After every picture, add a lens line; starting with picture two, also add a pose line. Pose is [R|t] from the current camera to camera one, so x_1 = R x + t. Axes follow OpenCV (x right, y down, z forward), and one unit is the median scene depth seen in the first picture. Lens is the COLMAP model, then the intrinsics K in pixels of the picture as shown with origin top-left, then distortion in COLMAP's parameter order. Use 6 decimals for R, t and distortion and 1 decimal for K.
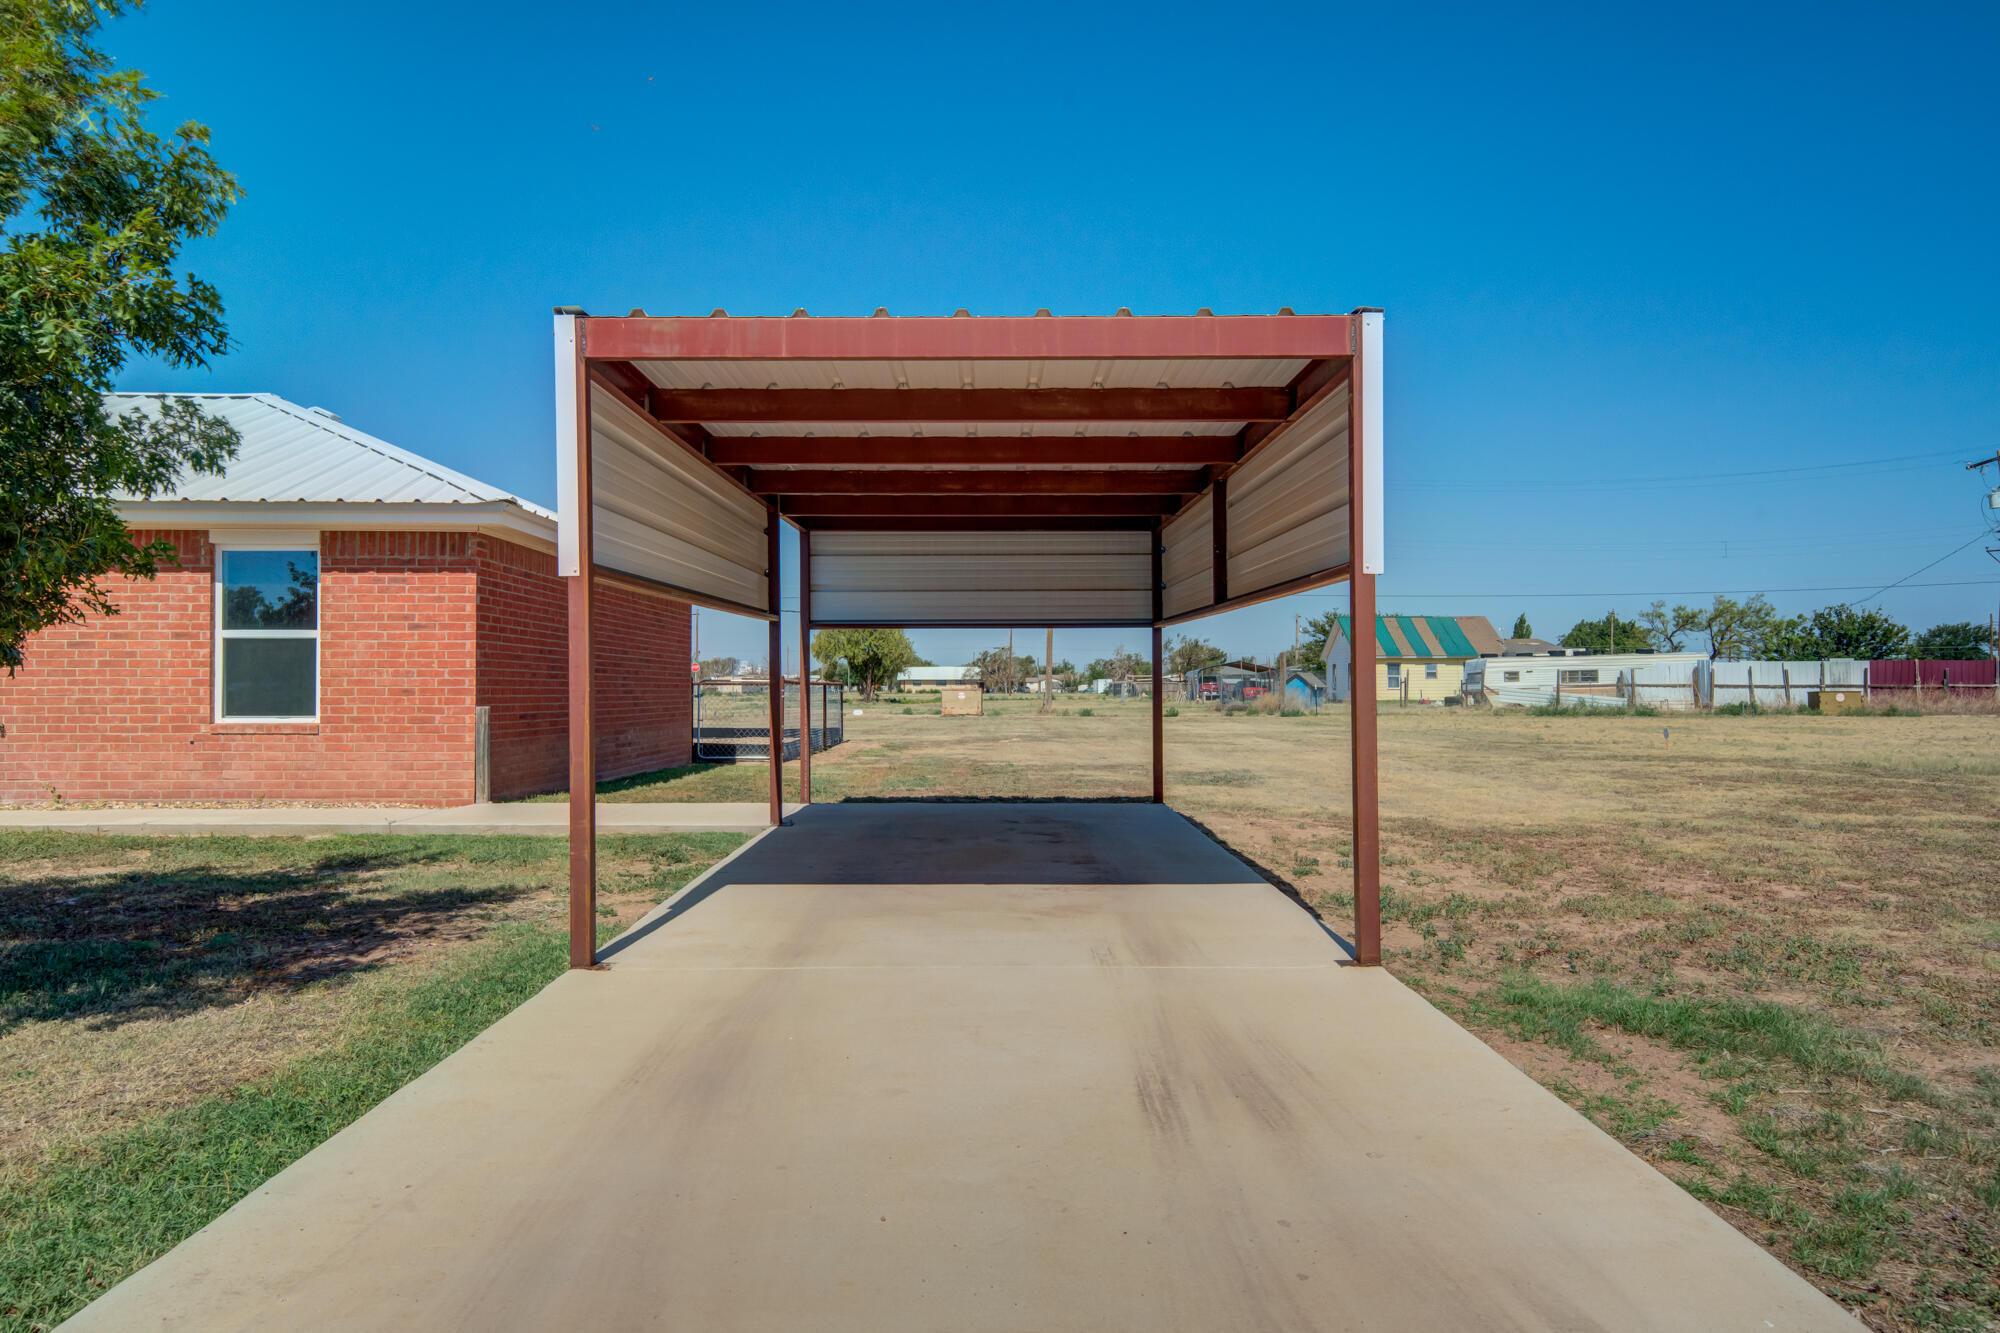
lens RADIAL K [[1389.8, 0, 999.4], [0, 1389.8, 674.8], [0, 0, 1]] dist [-0.012170, -0.002617]
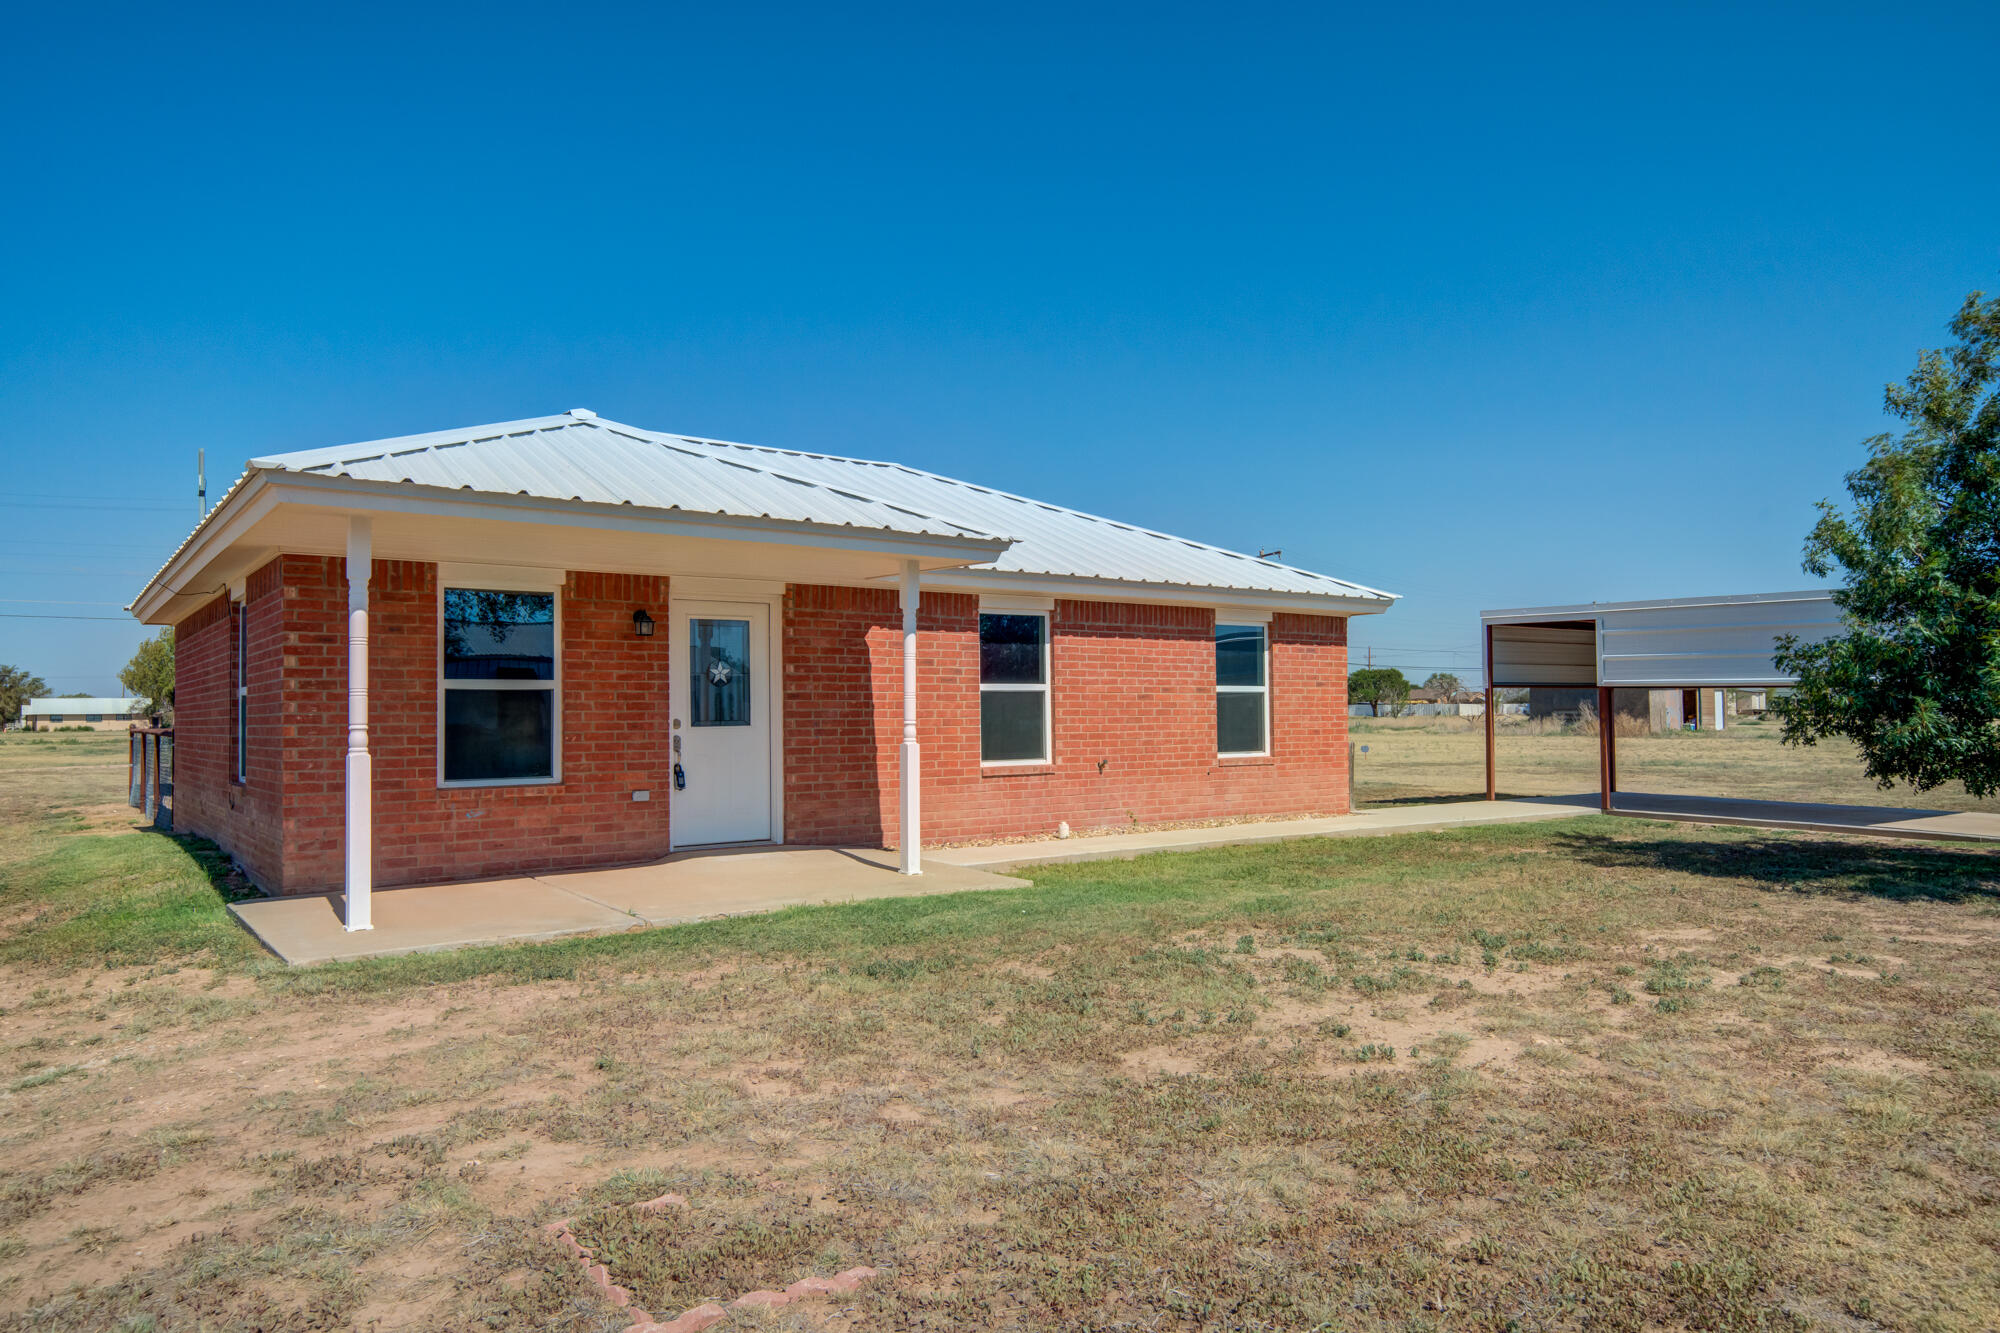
lens RADIAL K [[1389.8, 0, 995.9], [0, 1389.8, 664.9], [0, 0, 1]] dist [-0.012170, -0.002617]
pose [[0.825729, 0.014891, 0.563870, -1.464917], [0.002192, 0.999559, -0.029607, -0.014058], [-0.564062, 0.025684, 0.825333, 0.044621]]
